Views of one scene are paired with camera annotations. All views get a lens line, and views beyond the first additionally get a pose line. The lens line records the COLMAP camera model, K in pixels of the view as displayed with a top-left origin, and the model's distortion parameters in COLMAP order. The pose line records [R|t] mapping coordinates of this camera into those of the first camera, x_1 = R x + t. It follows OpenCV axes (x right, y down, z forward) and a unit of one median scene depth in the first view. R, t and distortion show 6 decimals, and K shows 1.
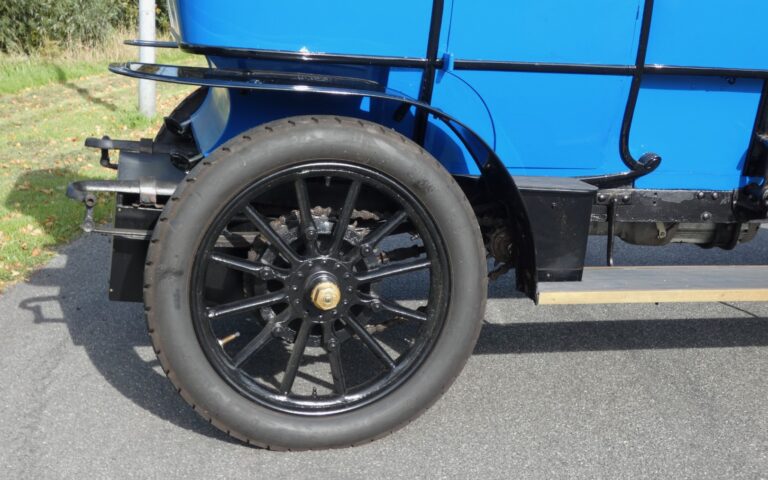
lens RADIAL K [[1066.6, 0, 384.0], [0, 1066.6, 240.0], [0, 0, 1]] dist [0.075746, -0.116604]
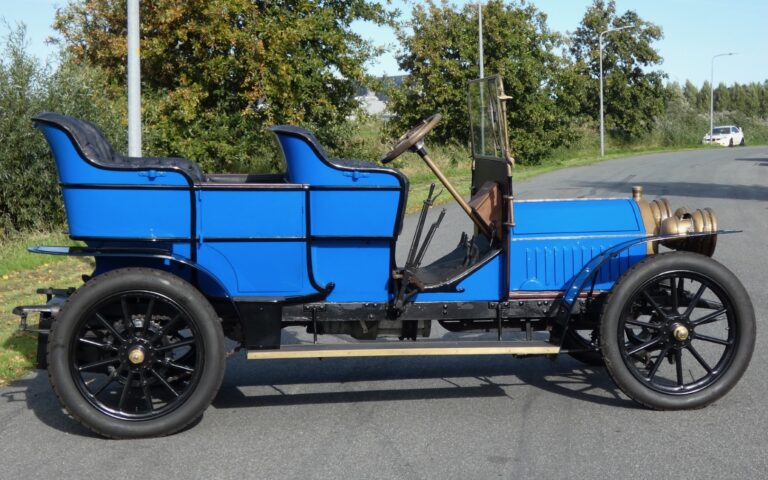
lens RADIAL K [[1180.7, 0, 384.0], [0, 1180.7, 240.0], [0, 0, 1]] dist [-0.013886, 0.002983]
pose [[0.997985, -0.039402, -0.049735, 0.476313], [0.031533, 0.988165, -0.150121, 0.165034], [0.055061, 0.148250, 0.987416, -1.076578]]
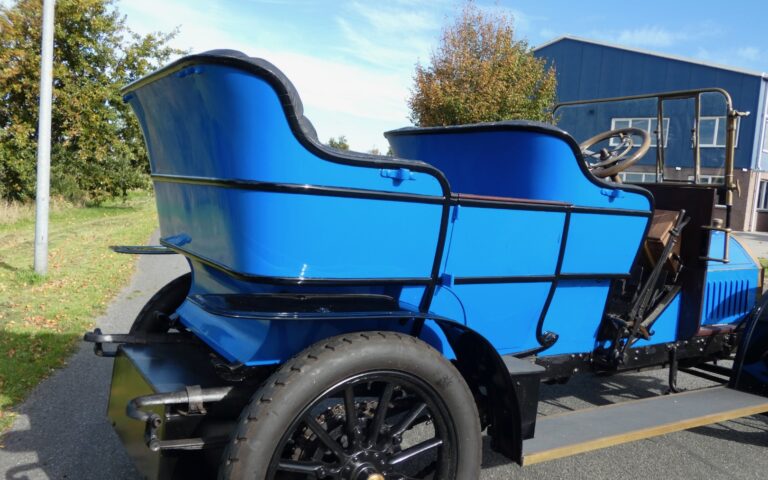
lens RADIAL K [[658.7, 0, 384.0], [0, 658.7, 240.0], [0, 0, 1]] dist [0.000417, -0.003313]
pose [[0.950374, -0.013095, 0.310834, -0.239193], [0.054372, 0.990728, -0.124504, -0.112030], [-0.306322, 0.135226, 0.942274, 0.256750]]
